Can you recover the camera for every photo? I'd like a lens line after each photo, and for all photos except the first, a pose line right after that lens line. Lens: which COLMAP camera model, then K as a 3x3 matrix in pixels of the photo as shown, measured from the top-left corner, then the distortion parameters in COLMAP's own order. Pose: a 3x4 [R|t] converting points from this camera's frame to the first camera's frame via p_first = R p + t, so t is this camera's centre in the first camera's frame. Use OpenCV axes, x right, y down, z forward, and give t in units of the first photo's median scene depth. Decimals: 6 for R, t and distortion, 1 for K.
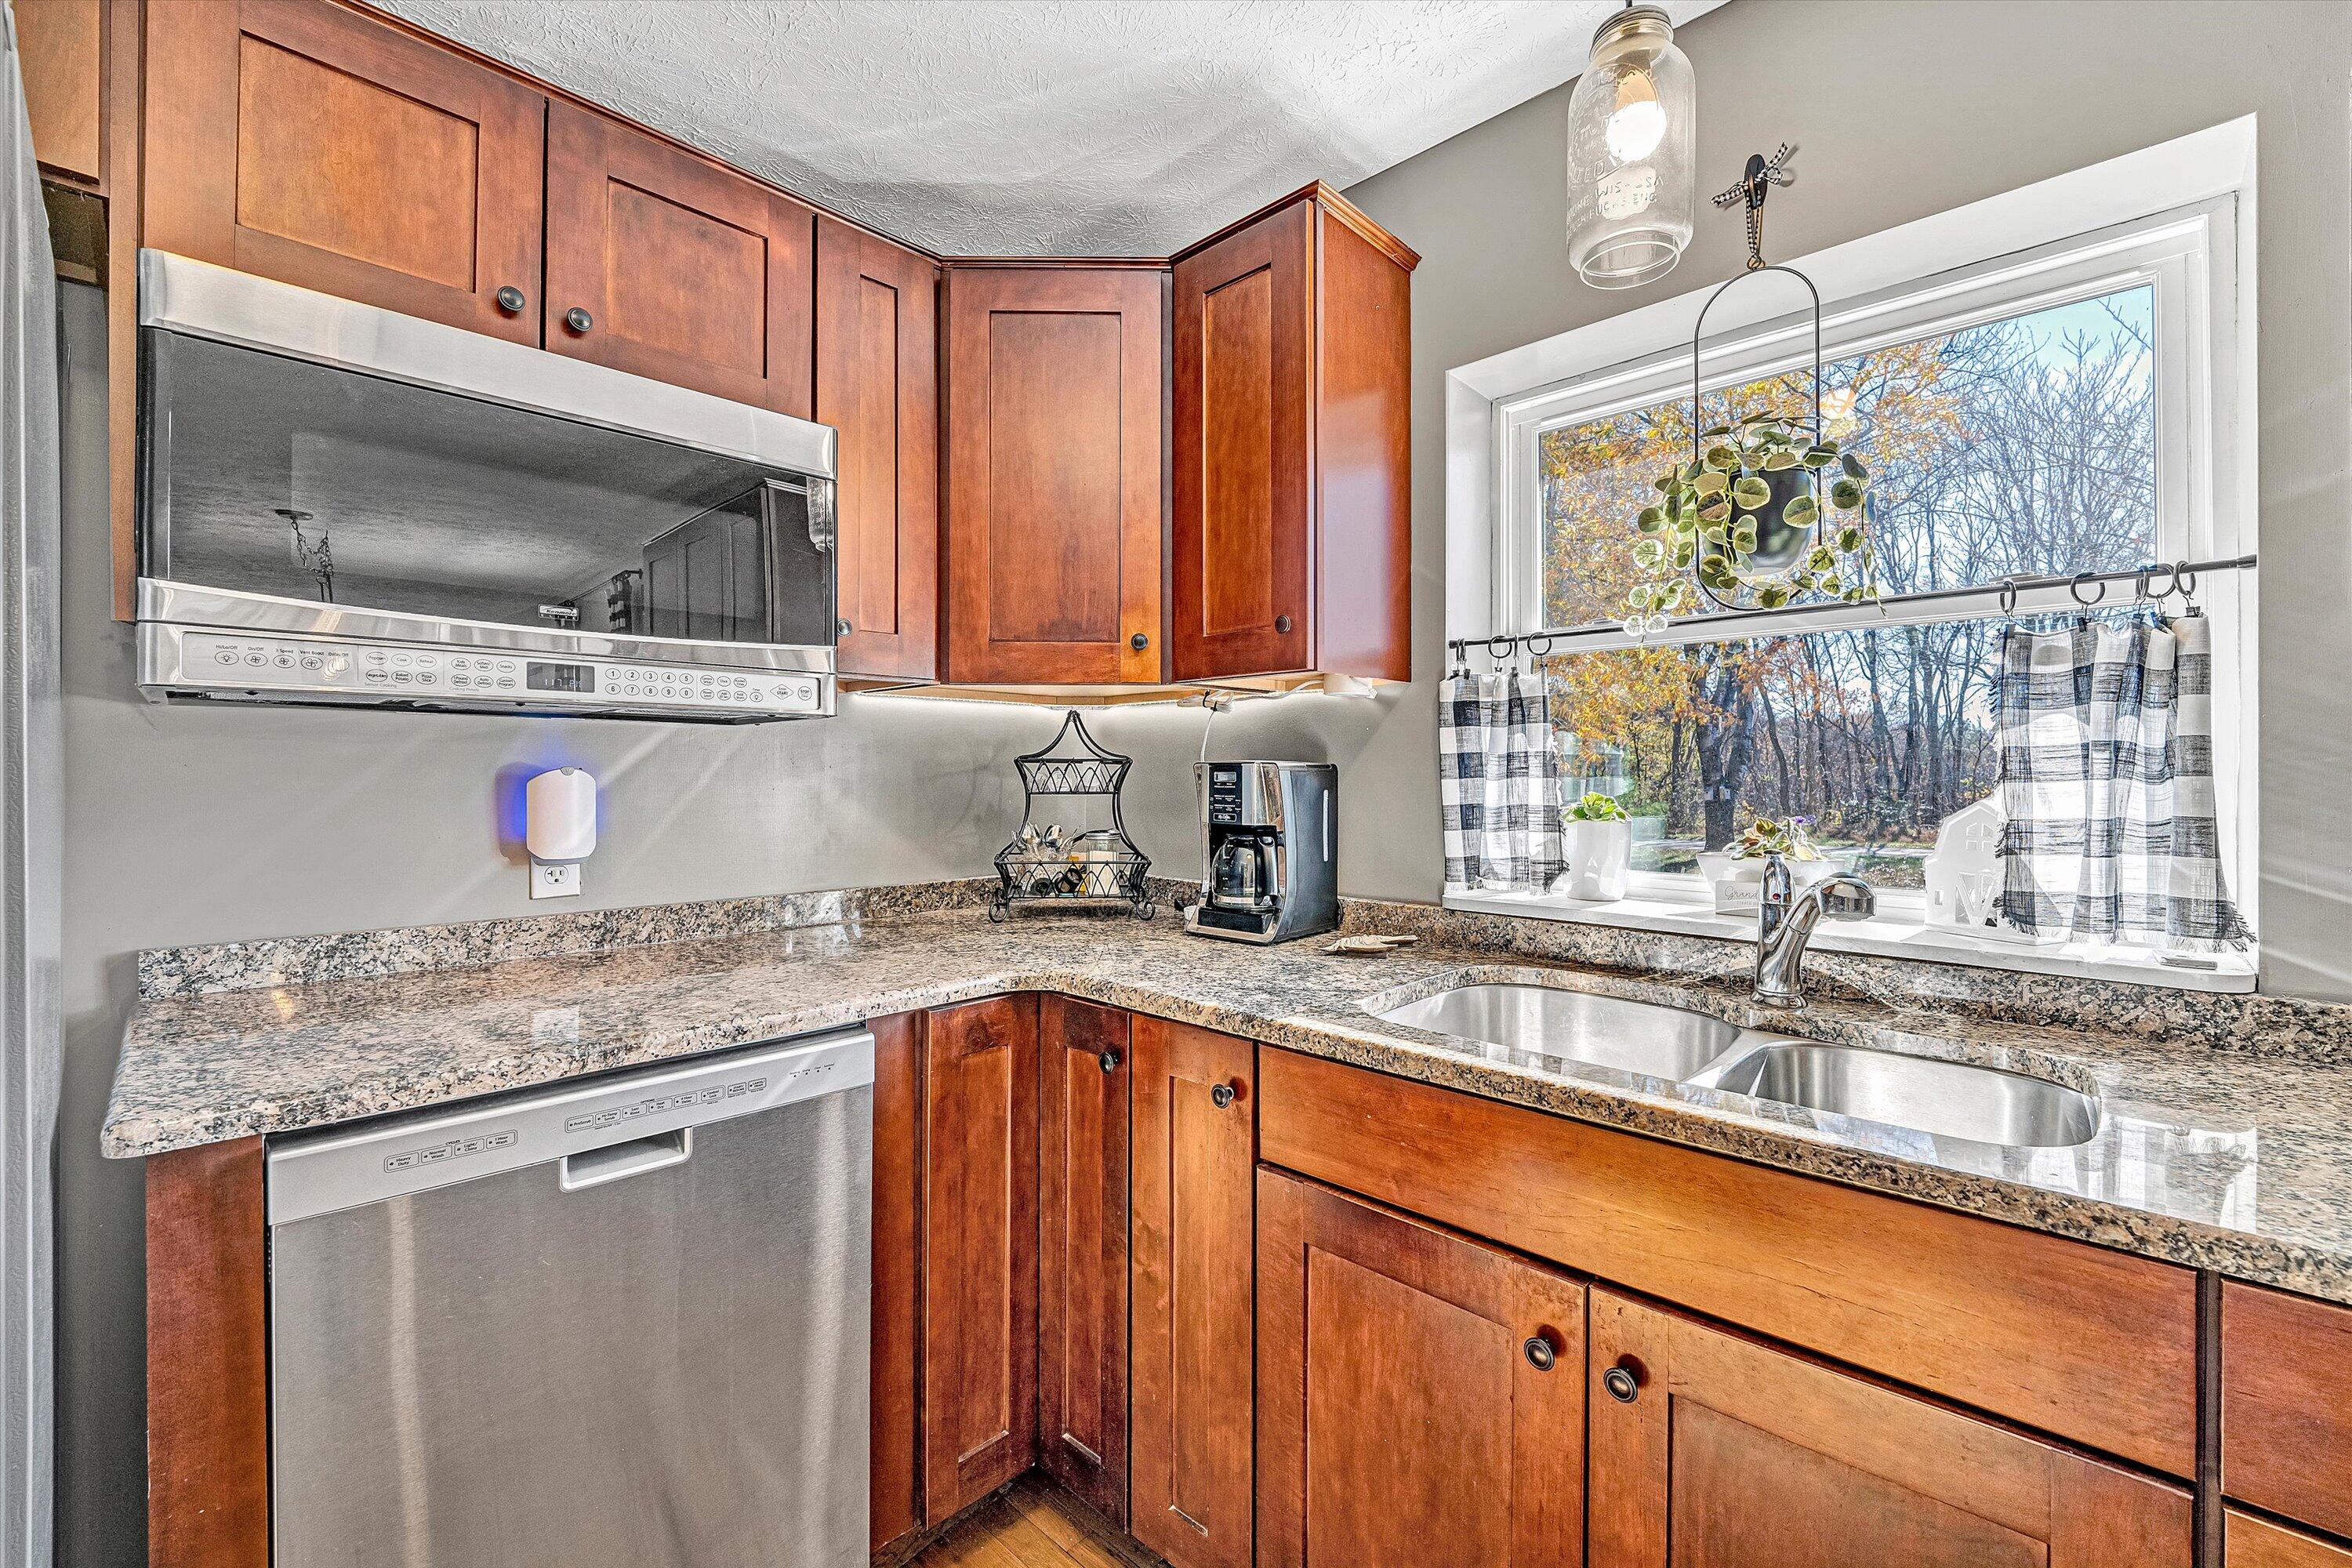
lens RADIAL K [[988.9, 0, 1176.0], [0, 988.9, 776.9], [0, 0, 1]] dist [-0.015258, -0.001195]
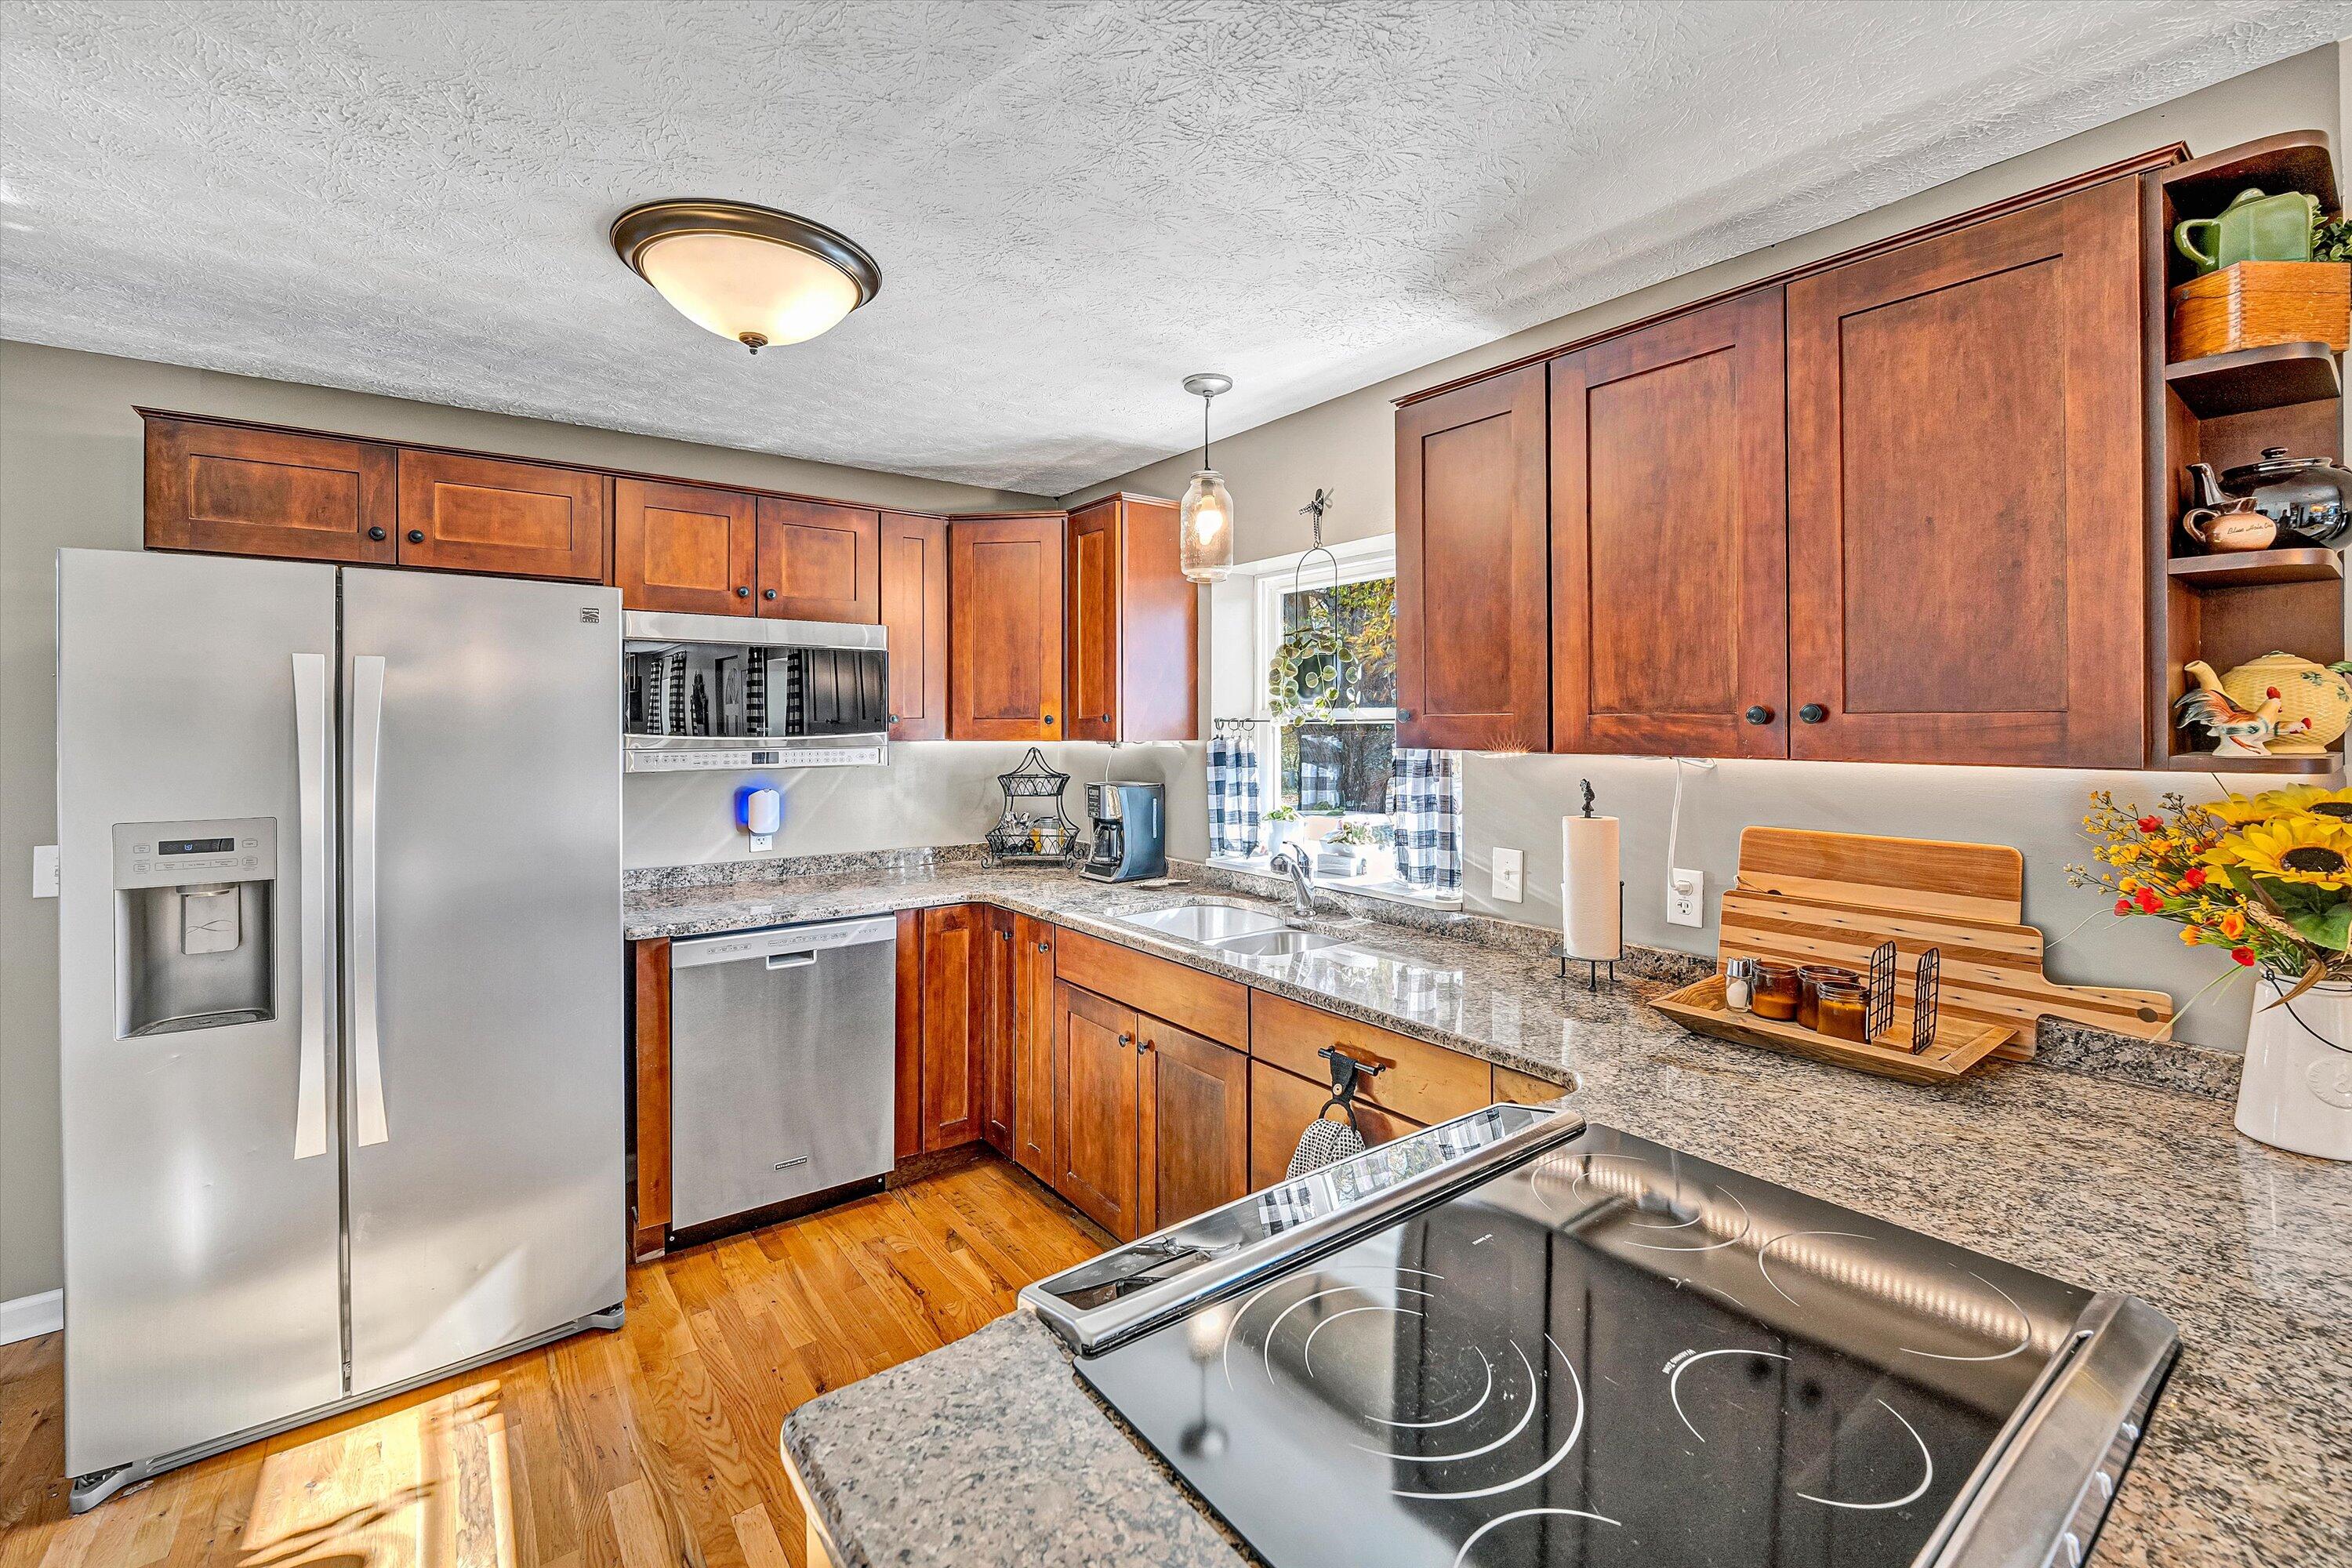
lens RADIAL K [[988.9, 0, 1169.0], [0, 988.9, 727.4], [0, 0, 1]] dist [-0.015258, -0.001195]
pose [[0.987819, -0.001649, -0.155597, 0.558469], [0.001738, 0.999998, 0.000438, -0.143276], [0.155596, -0.000703, 0.987820, -0.948601]]
